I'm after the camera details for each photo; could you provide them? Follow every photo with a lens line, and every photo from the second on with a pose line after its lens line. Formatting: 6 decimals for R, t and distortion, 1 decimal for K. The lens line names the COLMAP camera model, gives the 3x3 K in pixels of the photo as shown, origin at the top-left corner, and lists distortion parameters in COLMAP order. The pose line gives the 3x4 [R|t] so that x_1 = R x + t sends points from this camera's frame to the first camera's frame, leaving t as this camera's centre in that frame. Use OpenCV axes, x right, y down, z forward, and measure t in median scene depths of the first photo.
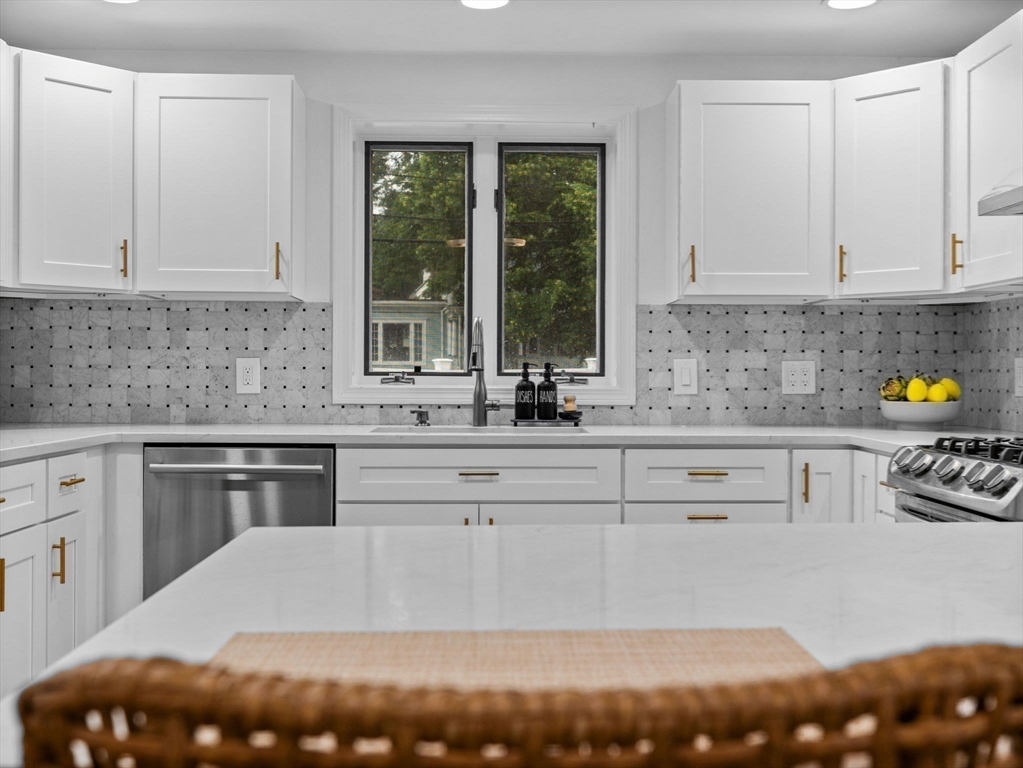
lens RADIAL K [[1160.6, 0, 518.8], [0, 1160.6, 380.2], [0, 0, 1]] dist [0.015612, 0.000000]
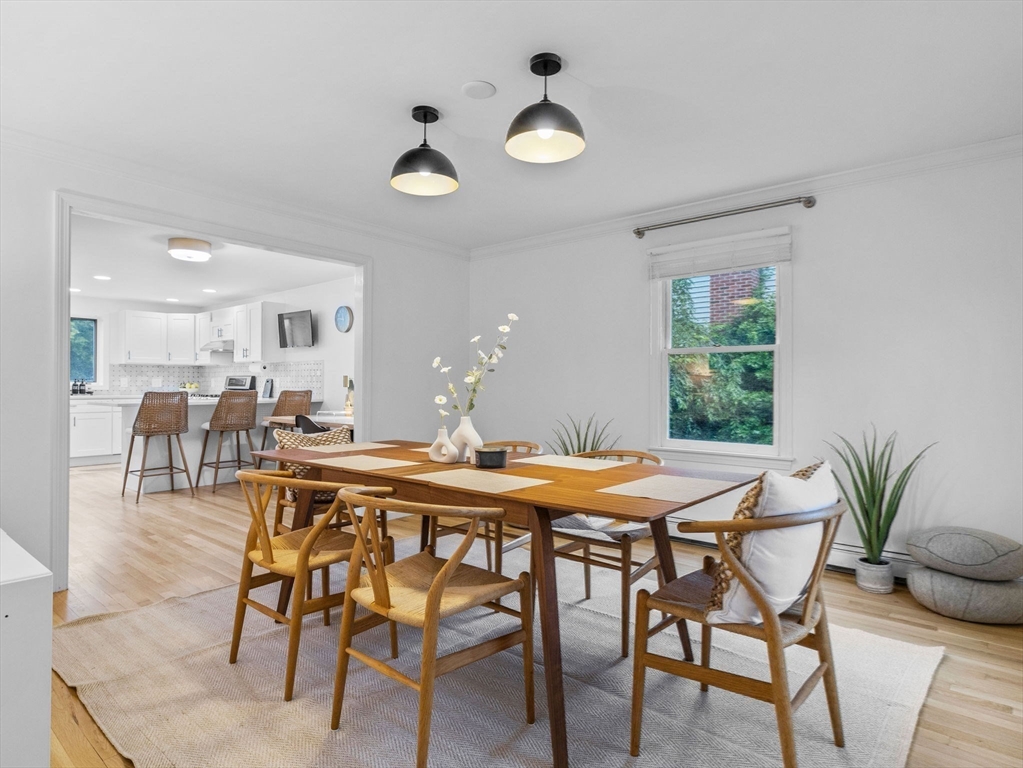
lens RADIAL K [[591.4, 0, 517.6], [0, 591.4, 385.1], [0, 0, 1]] dist [-0.005310, 0.000343]
pose [[0.675781, 0.001989, 0.737100, -0.422396], [0.001693, 0.999990, -0.004250, 0.015928], [-0.737101, 0.004120, 0.675770, -1.305003]]
